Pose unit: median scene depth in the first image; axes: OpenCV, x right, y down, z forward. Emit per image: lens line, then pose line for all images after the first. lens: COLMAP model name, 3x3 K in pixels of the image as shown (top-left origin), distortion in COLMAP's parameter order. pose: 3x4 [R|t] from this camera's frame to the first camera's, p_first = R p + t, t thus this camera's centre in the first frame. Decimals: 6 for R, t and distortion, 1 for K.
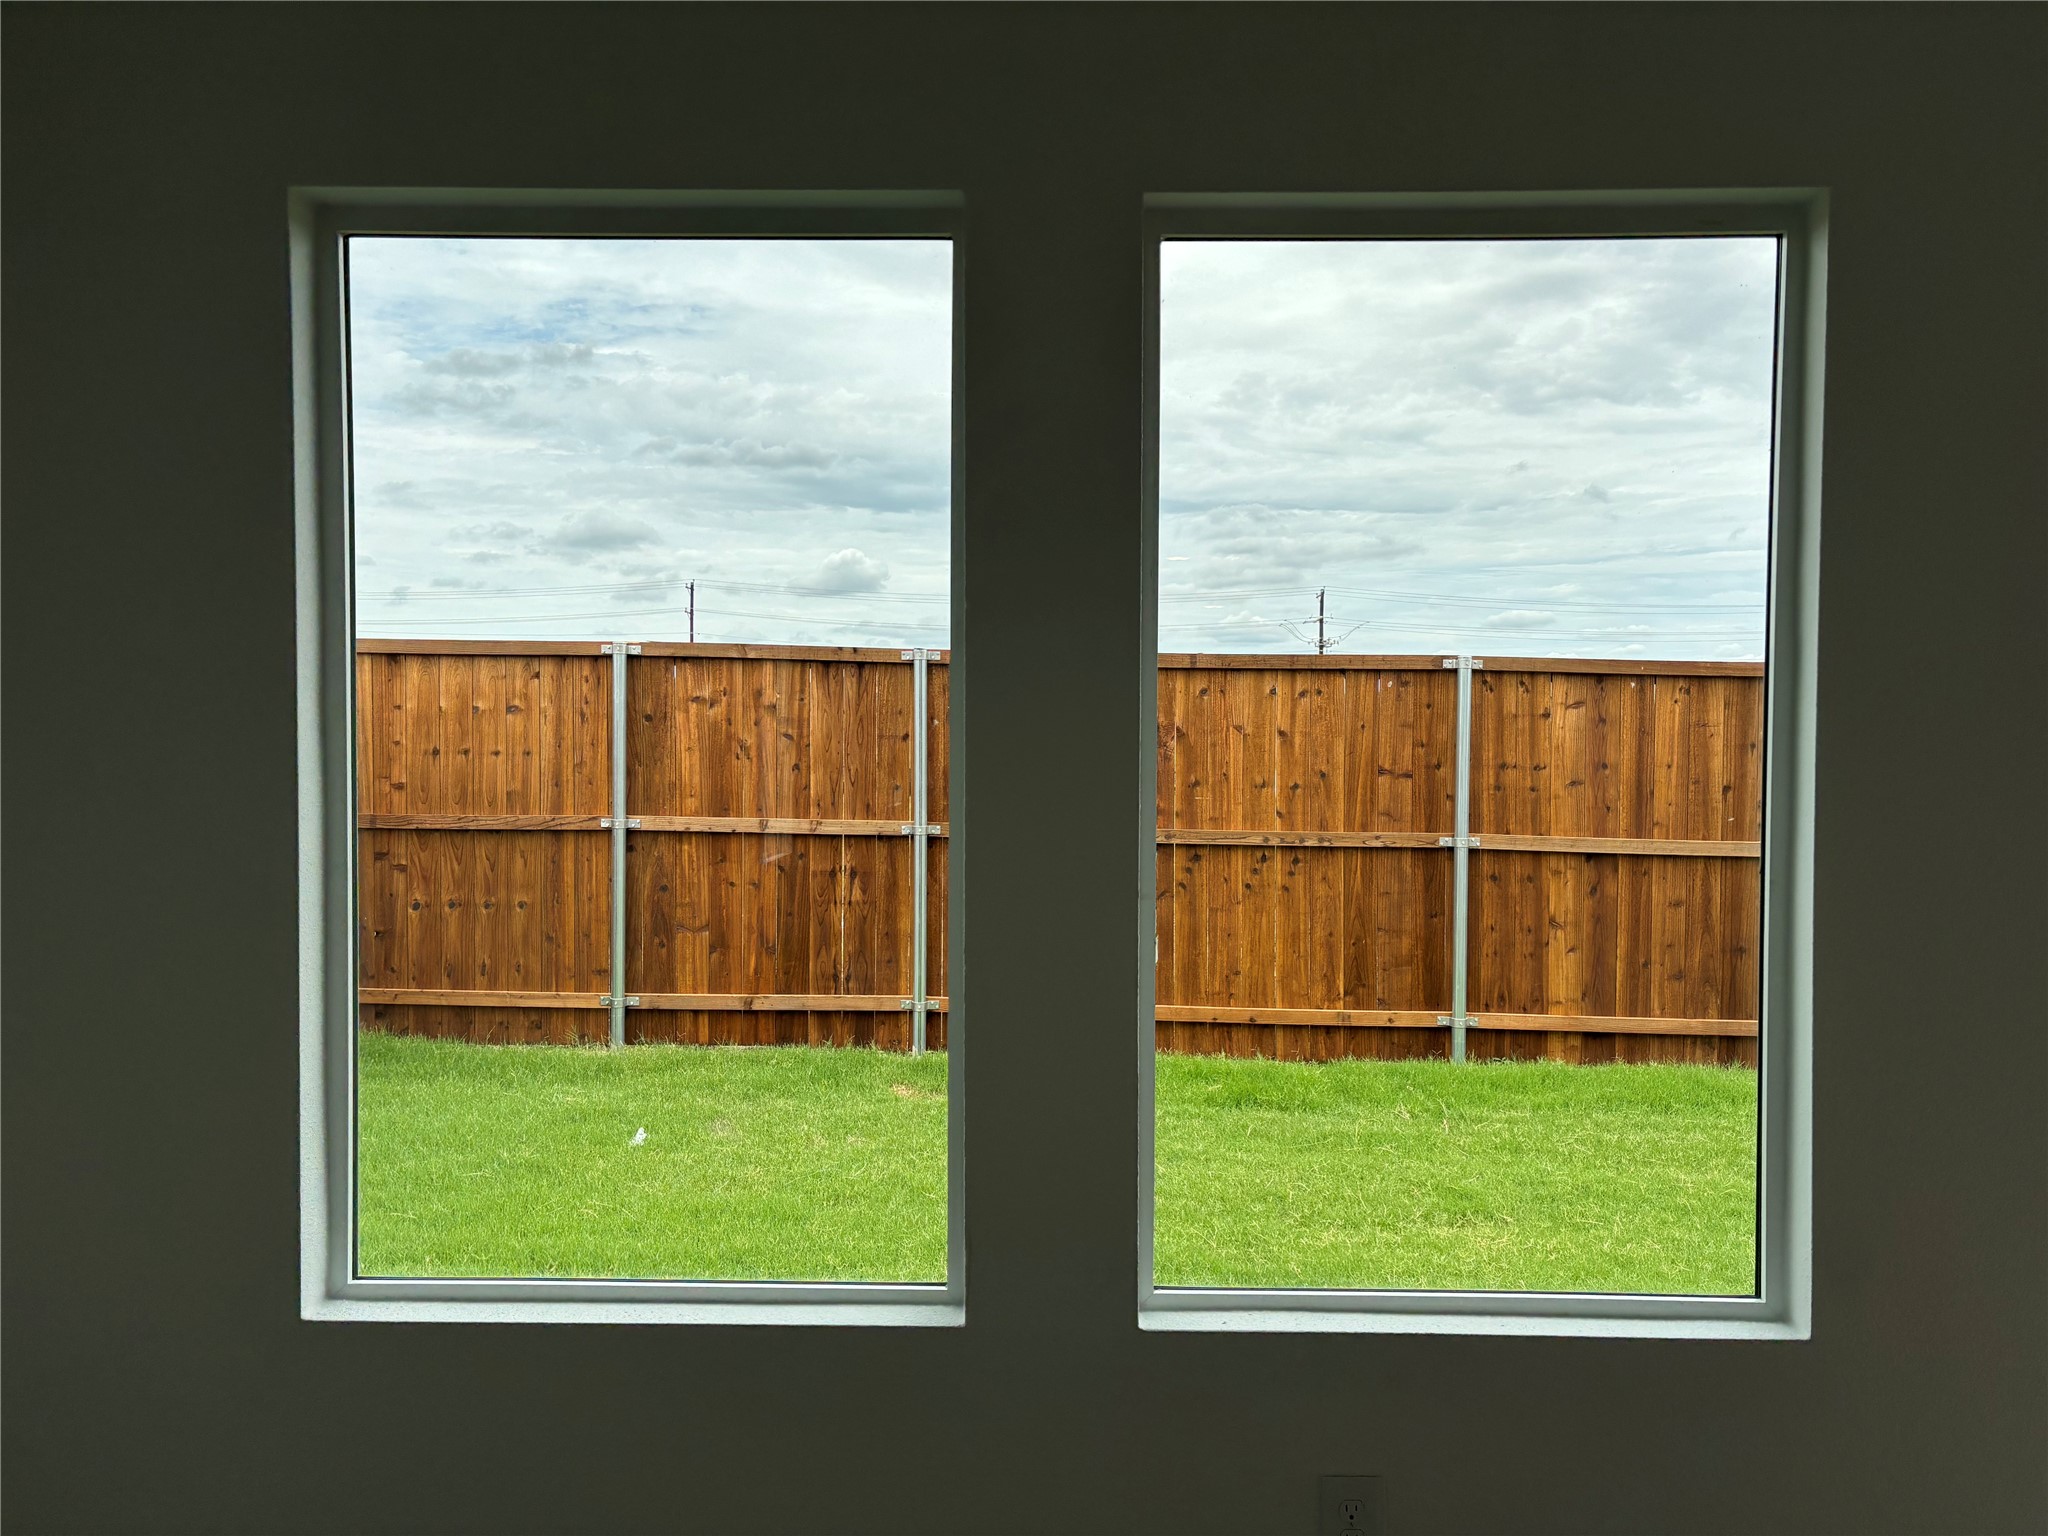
lens RADIAL K [[1524.6, 0, 1026.3], [0, 1524.6, 779.9], [0, 0, 1]] dist [0.064330, -0.066429]
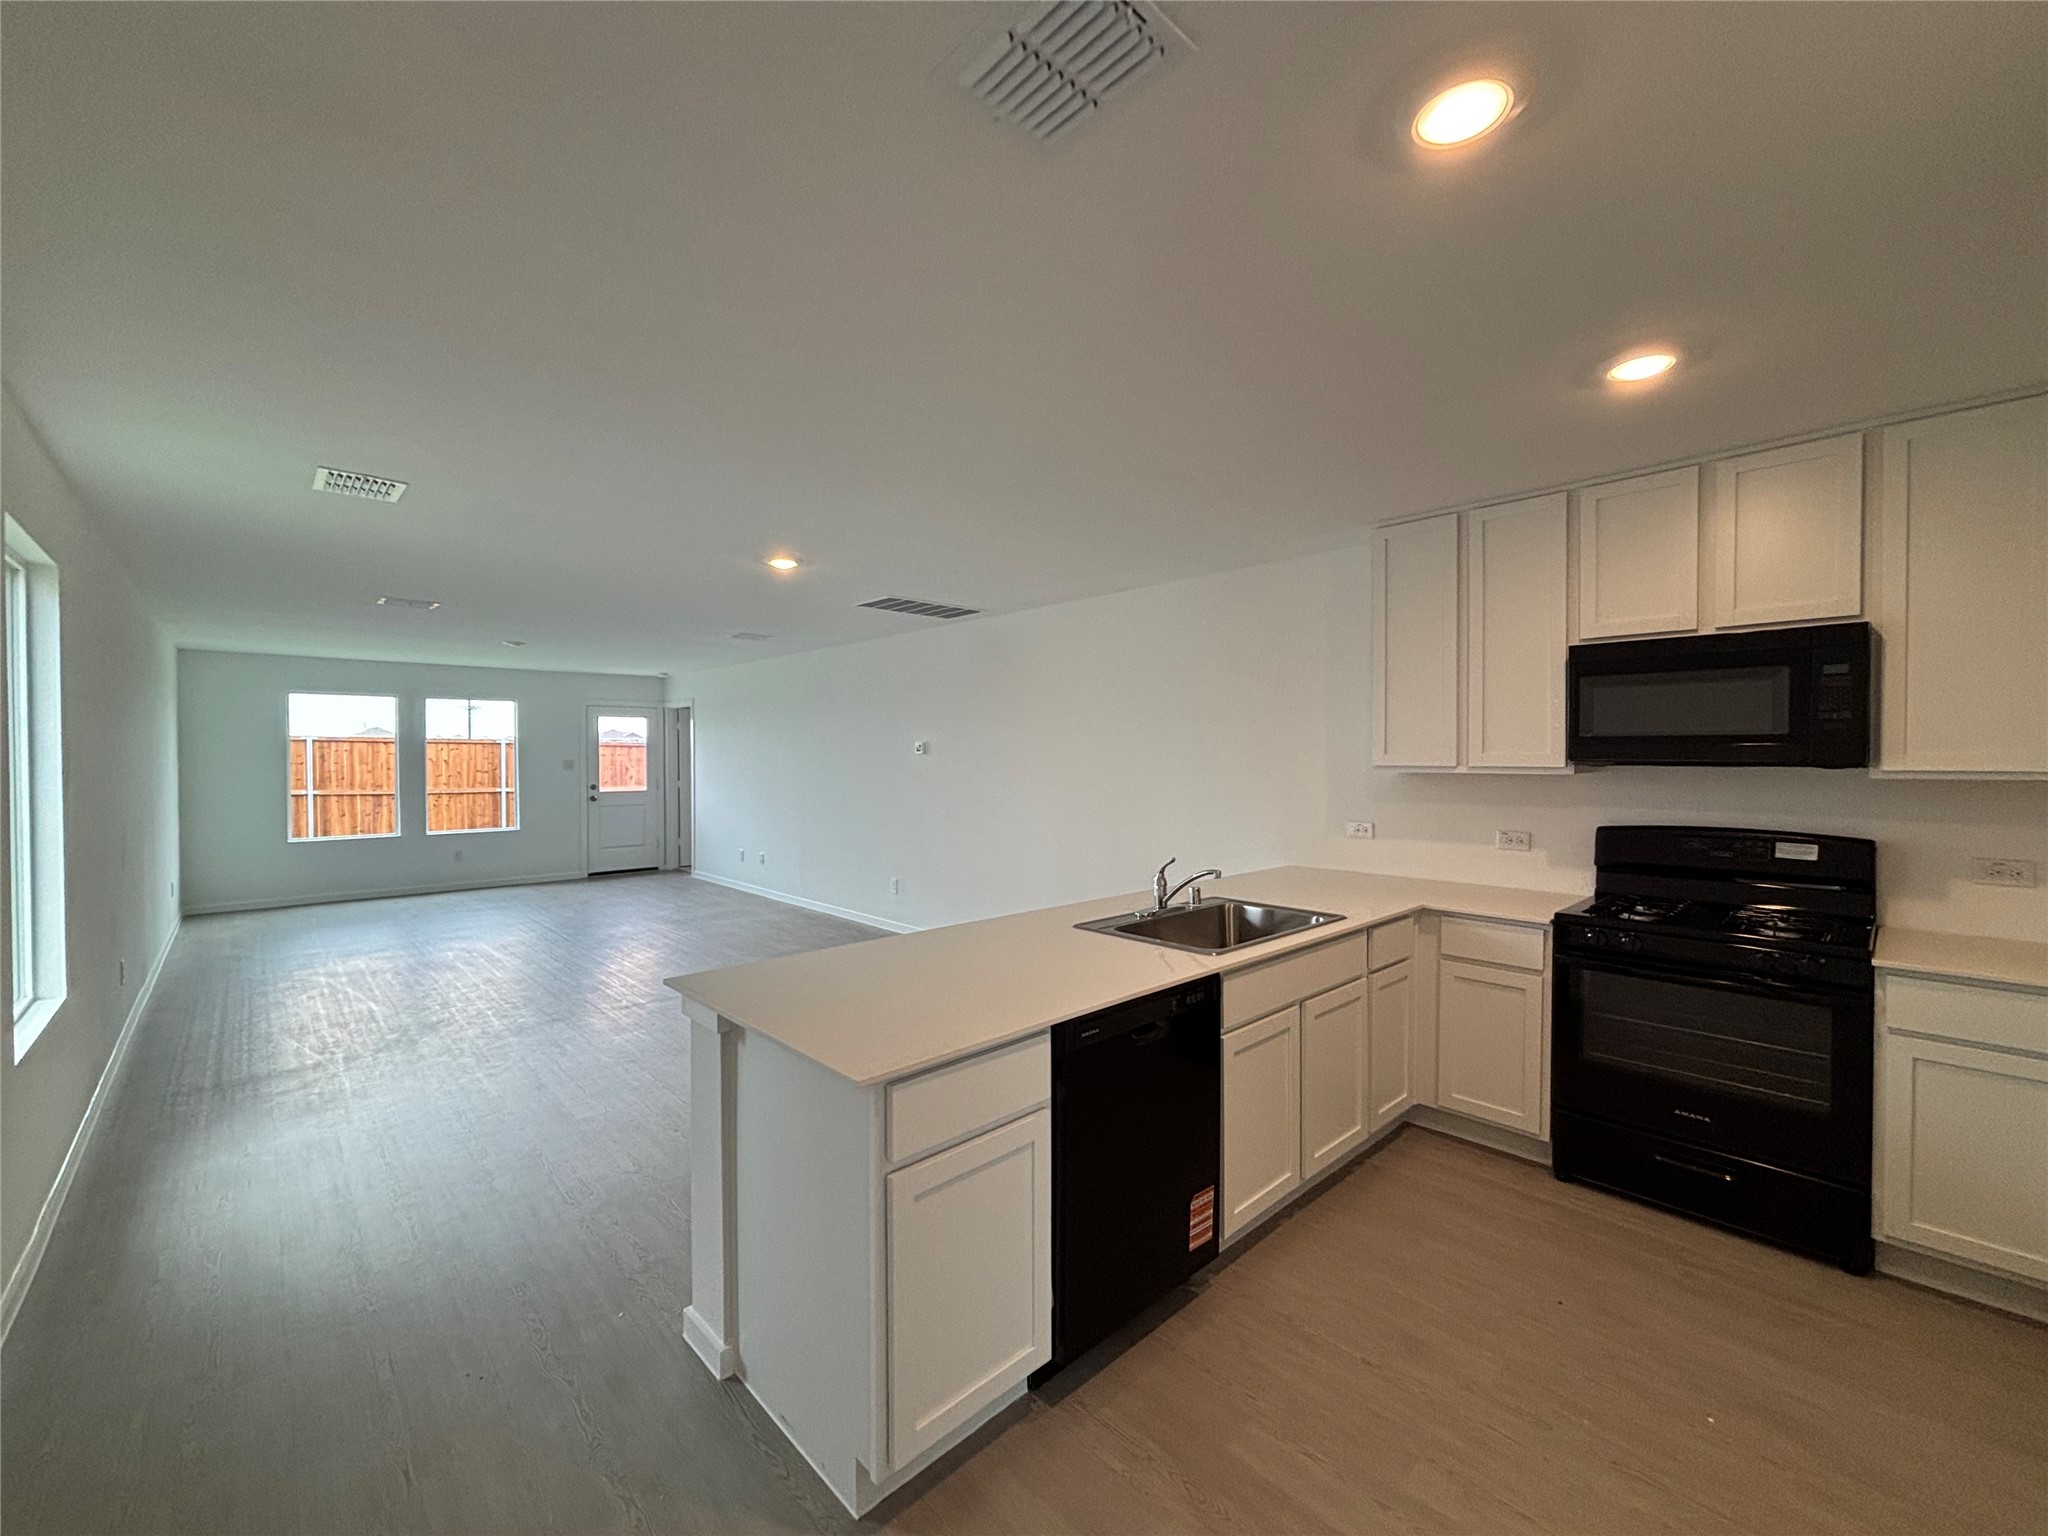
lens RADIAL K [[817.1, 0, 1024.0], [0, 817.1, 768.0], [0, 0, 1]] dist [0.000874, 0.000169]
pose [[0.710284, -0.017089, 0.703707, -0.211288], [0.030971, 0.999496, -0.006989, 0.039778], [-0.703233, 0.026758, 0.710456, -1.263389]]
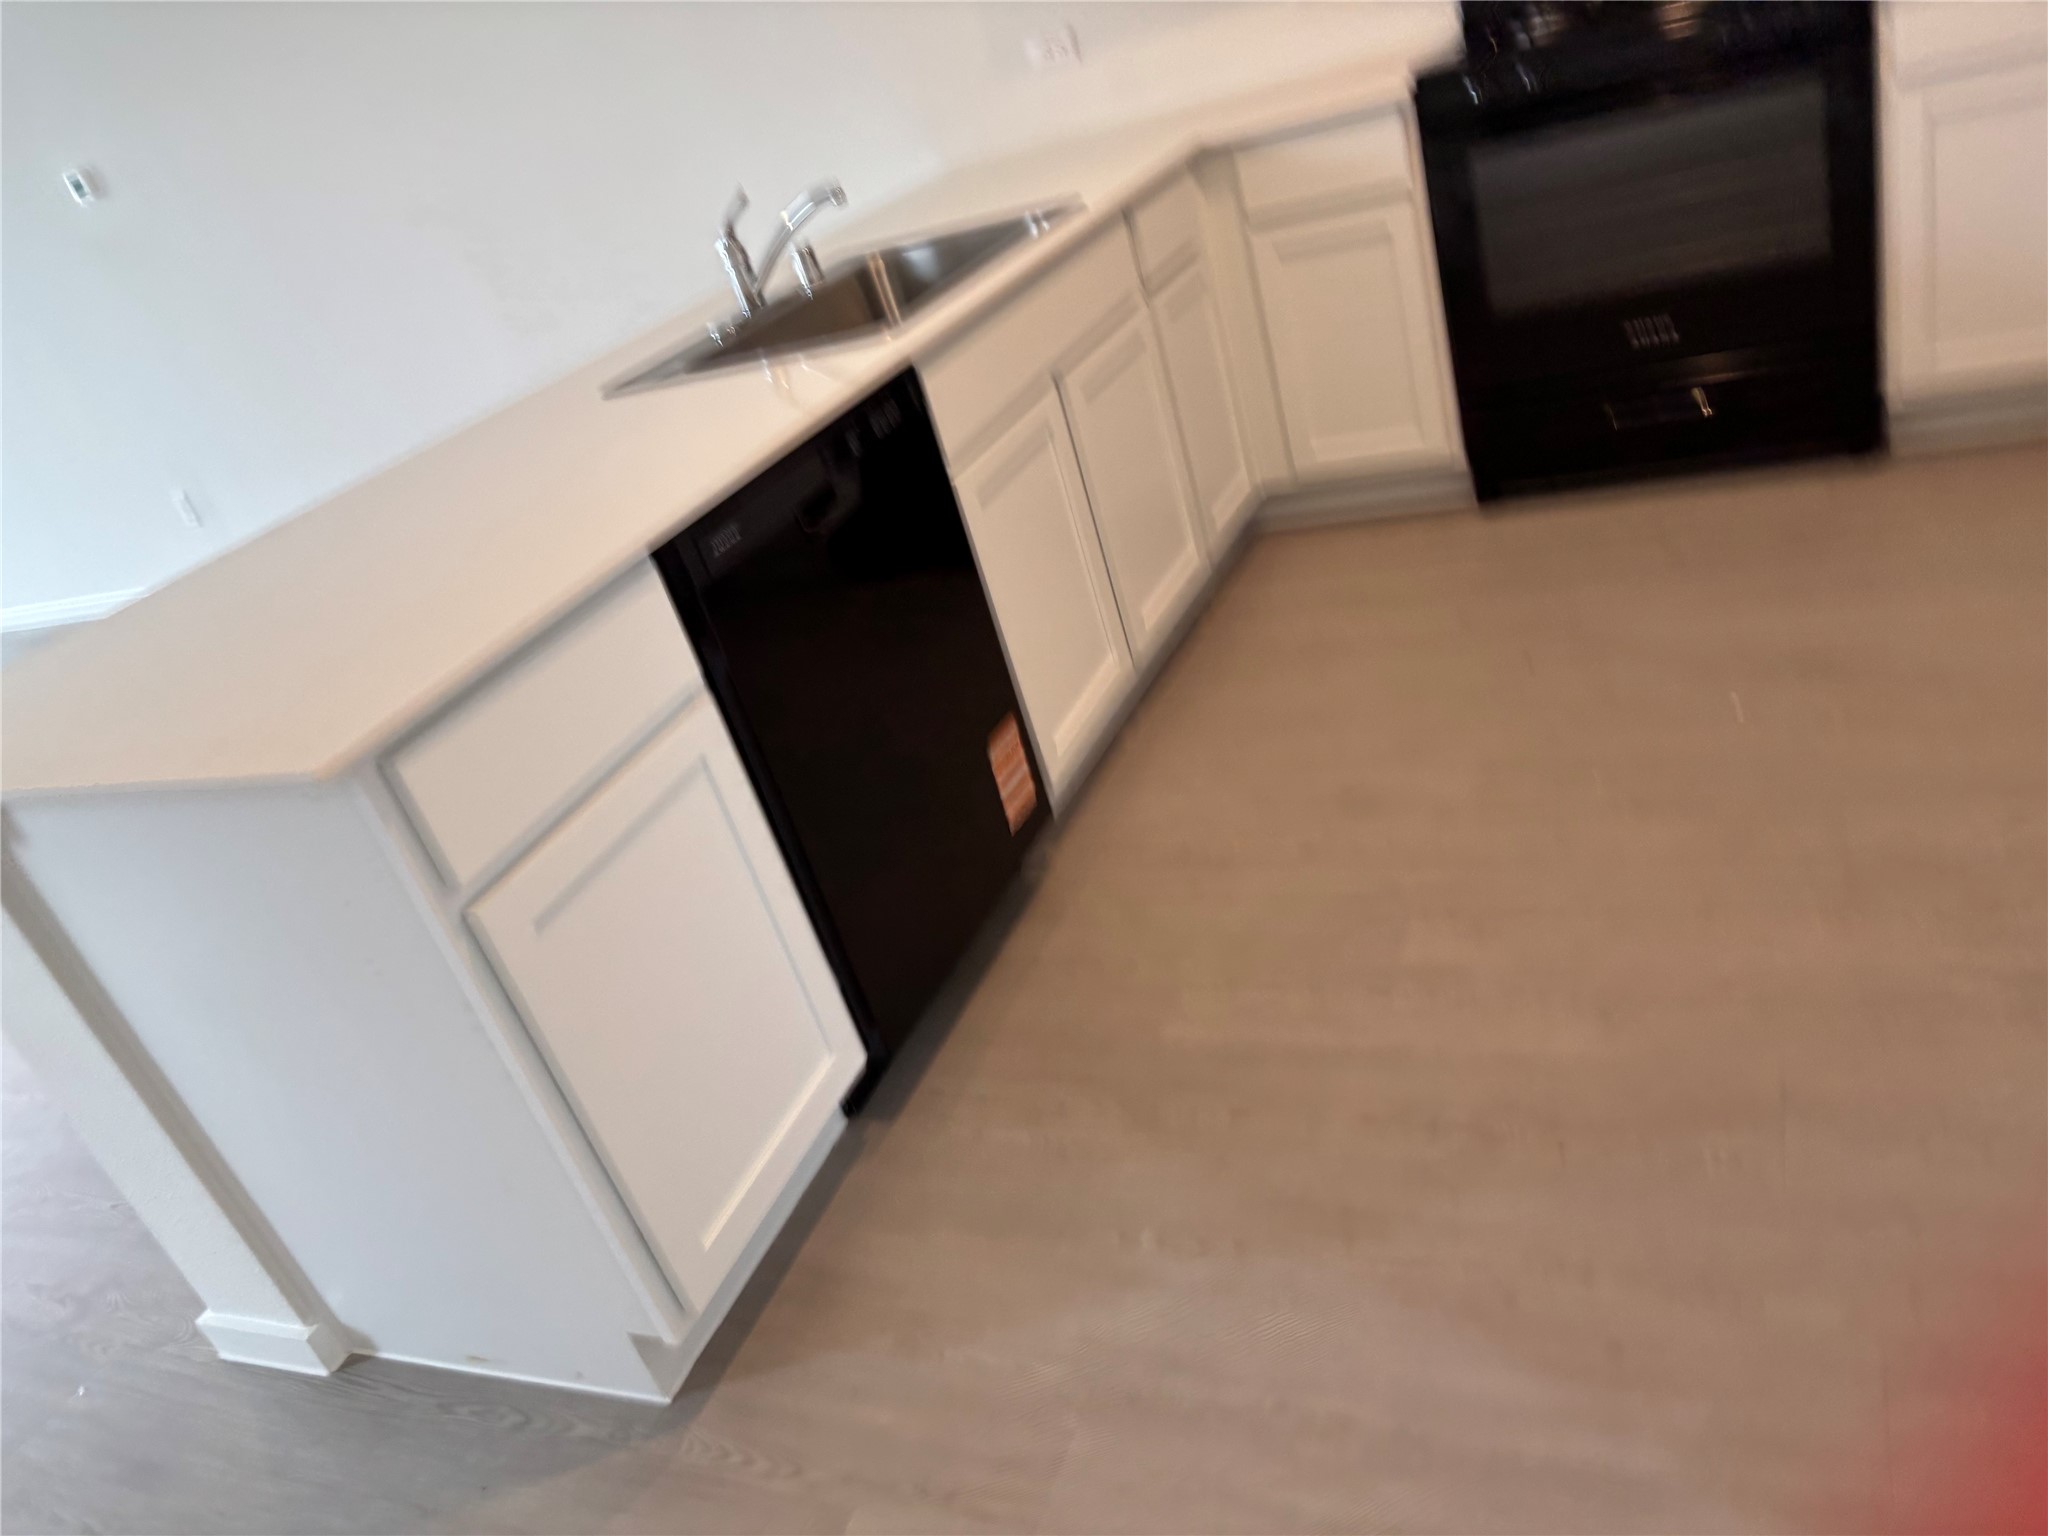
lens RADIAL K [[1524.6, 0, 1026.3], [0, 1524.6, 779.9], [0, 0, 1]] dist [0.064330, -0.066429]
pose [[0.353283, -0.531093, 0.770150, -0.210465], [0.308989, 0.843278, 0.439782, 0.061770], [-0.883016, 0.082600, 0.462017, -1.246135]]
